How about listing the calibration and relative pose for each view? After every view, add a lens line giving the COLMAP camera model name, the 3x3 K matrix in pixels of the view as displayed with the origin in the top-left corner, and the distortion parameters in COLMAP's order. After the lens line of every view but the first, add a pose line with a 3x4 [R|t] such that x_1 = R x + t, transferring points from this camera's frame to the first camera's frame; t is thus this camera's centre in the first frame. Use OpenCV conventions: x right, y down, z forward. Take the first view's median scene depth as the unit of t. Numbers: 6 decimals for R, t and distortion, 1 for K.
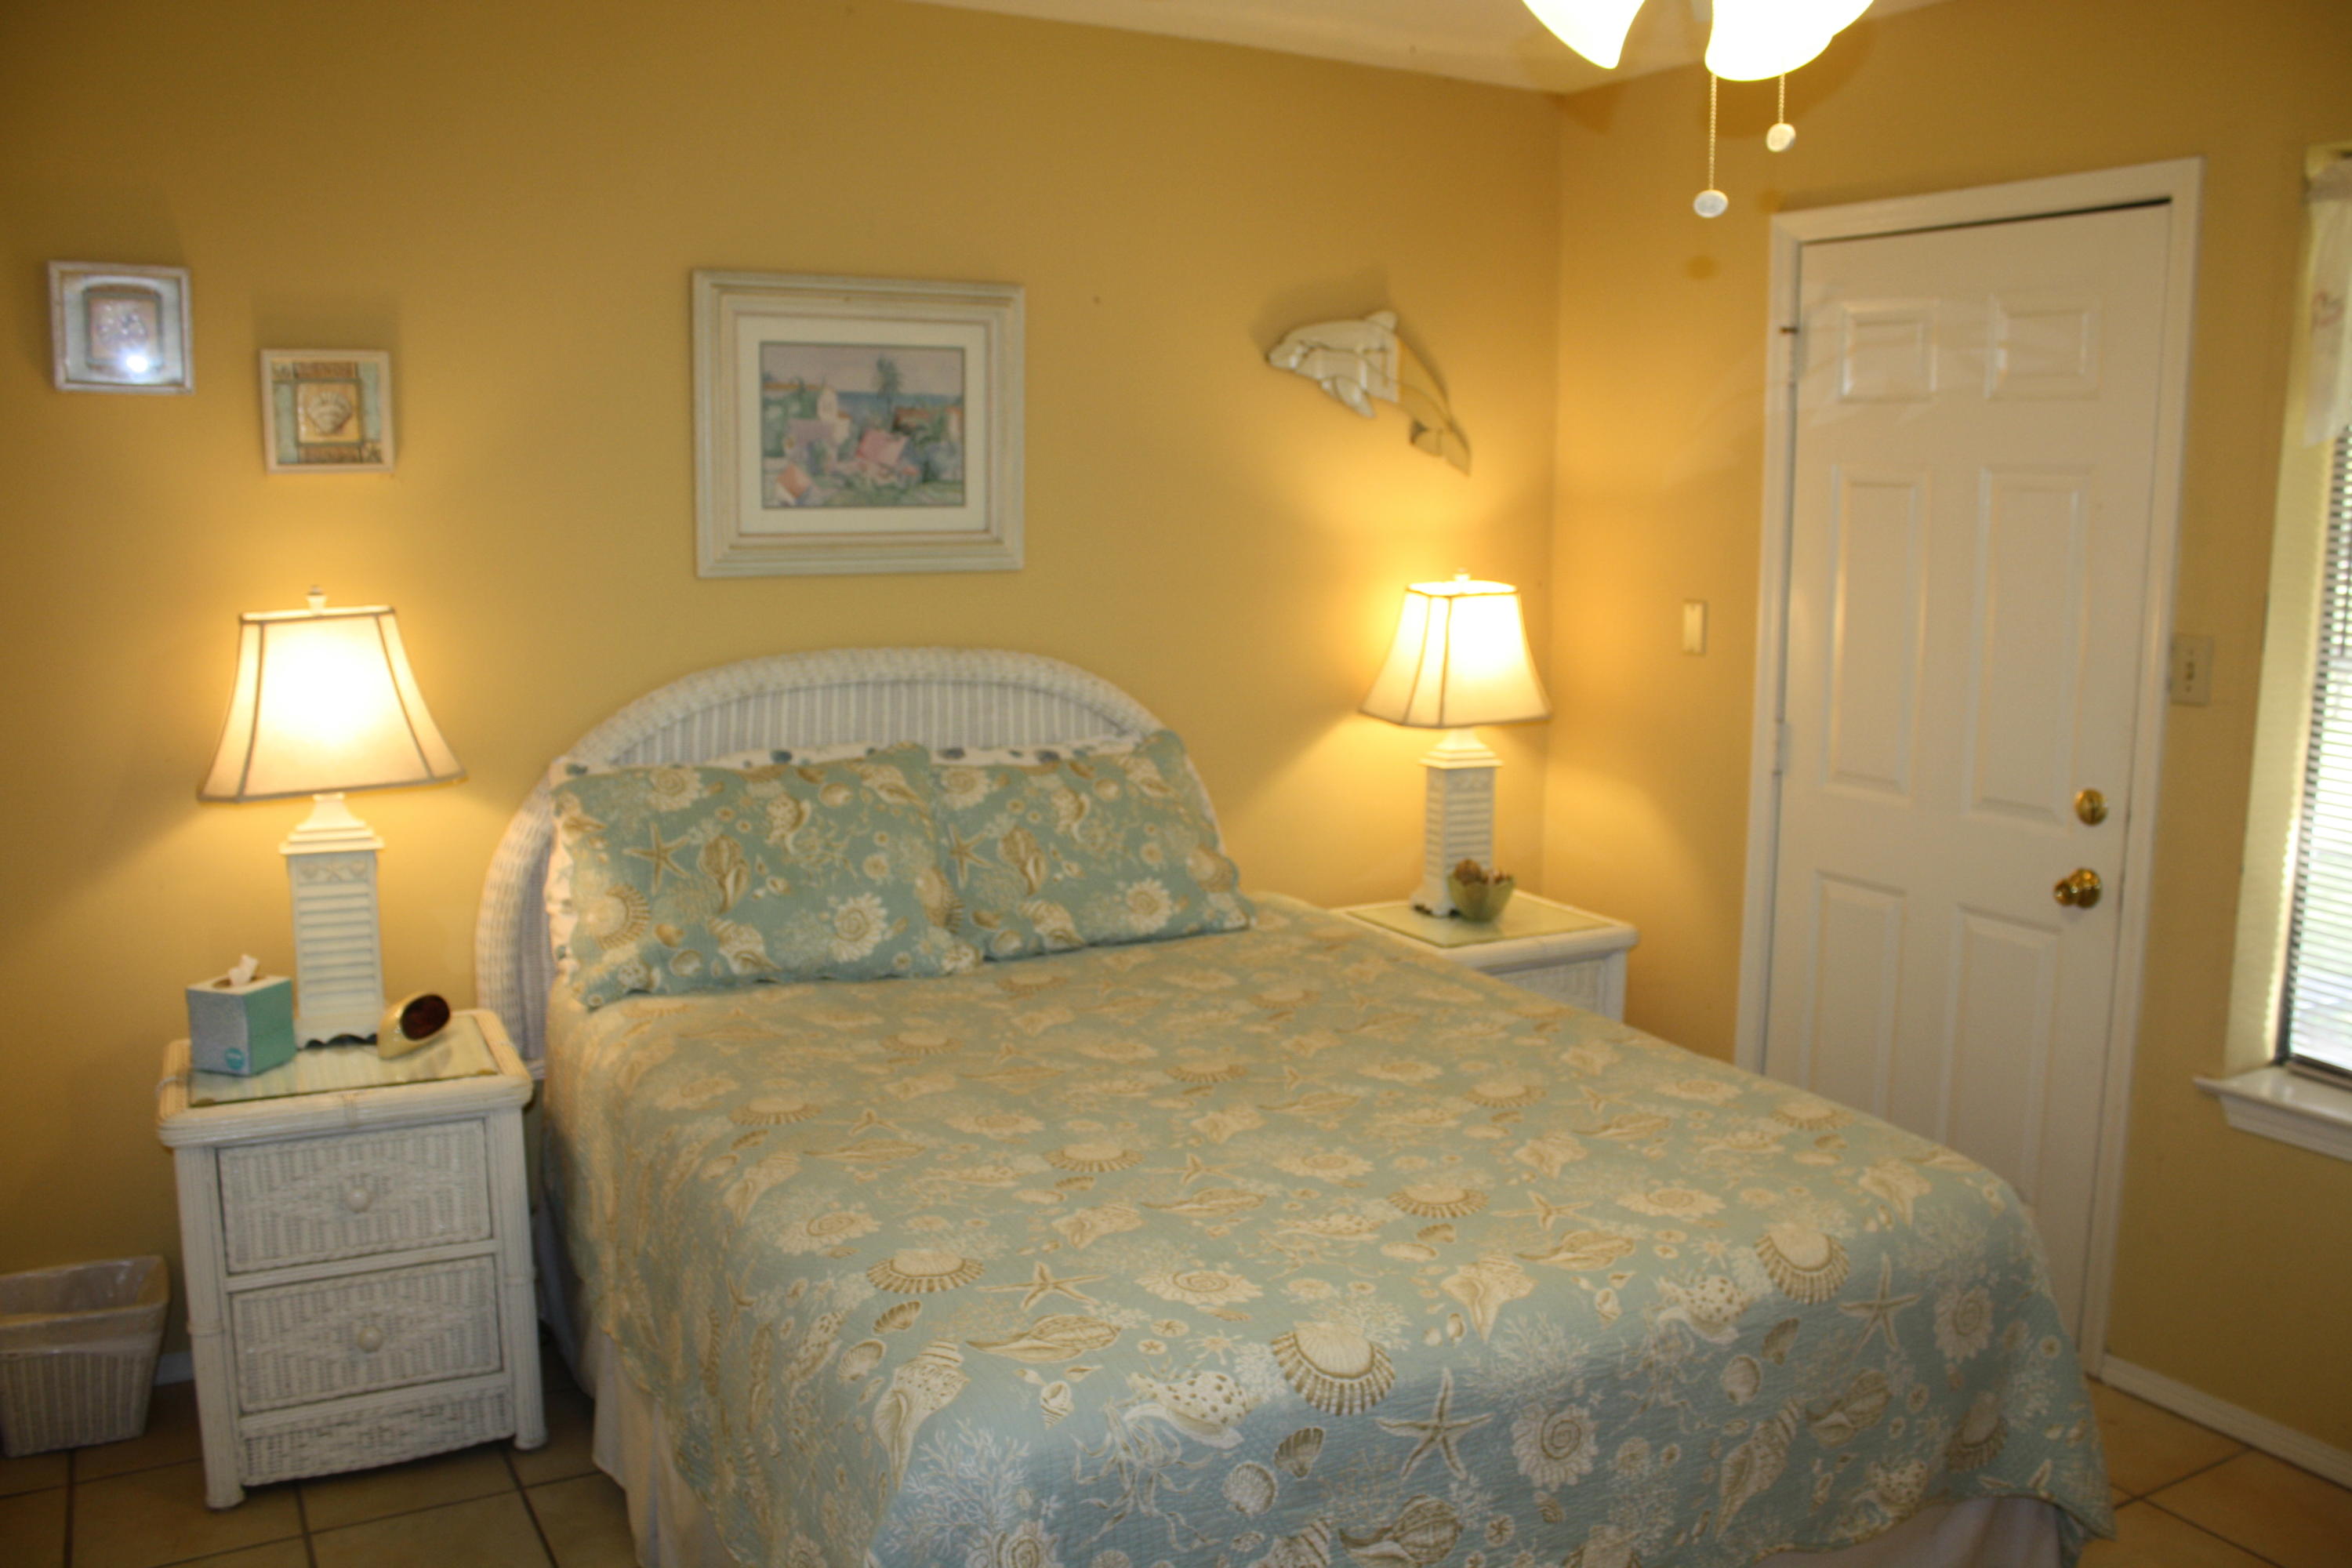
lens RADIAL K [[1954.2, 0, 1185.4], [0, 1954.2, 783.2], [0, 0, 1]] dist [-0.170816, 0.144221]
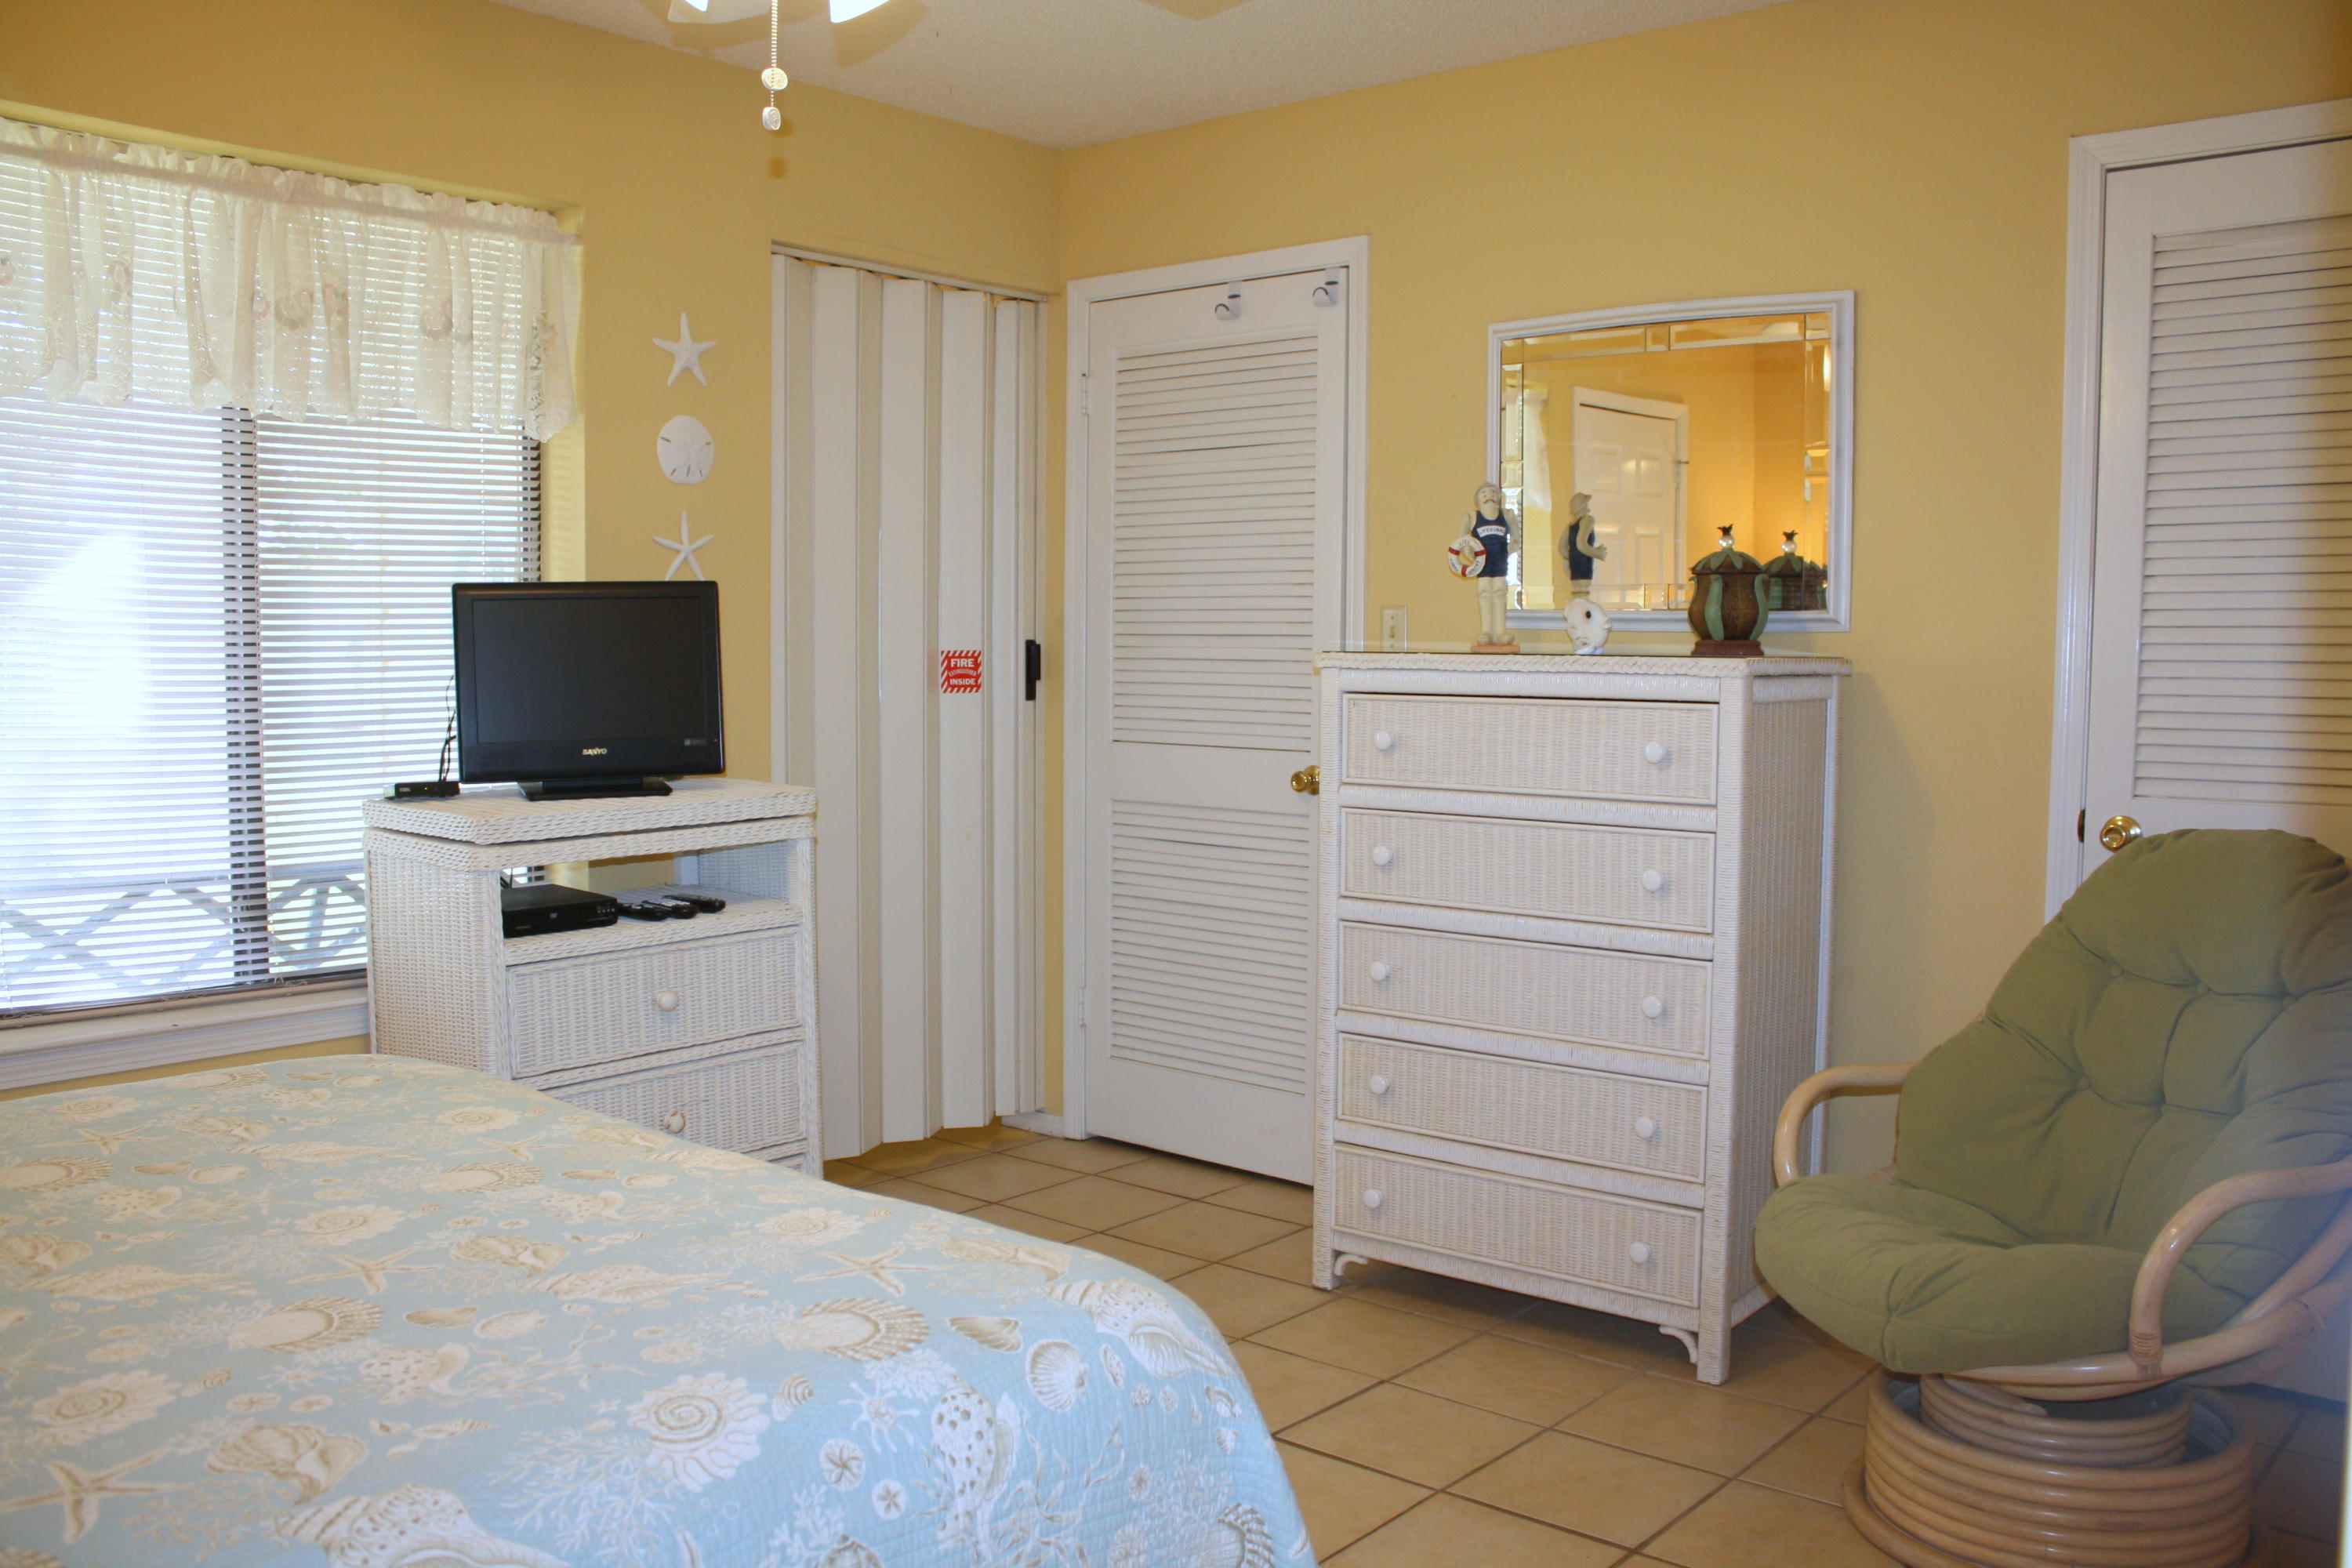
lens RADIAL K [[1966.1, 0, 1189.4], [0, 1966.1, 779.1], [0, 0, 1]] dist [-0.166950, 0.145990]
pose [[-0.347567, -0.072141, 0.934876, -0.514415], [0.132784, 0.983201, 0.125236, -0.012347], [-0.928206, 0.167665, -0.332149, 0.672199]]
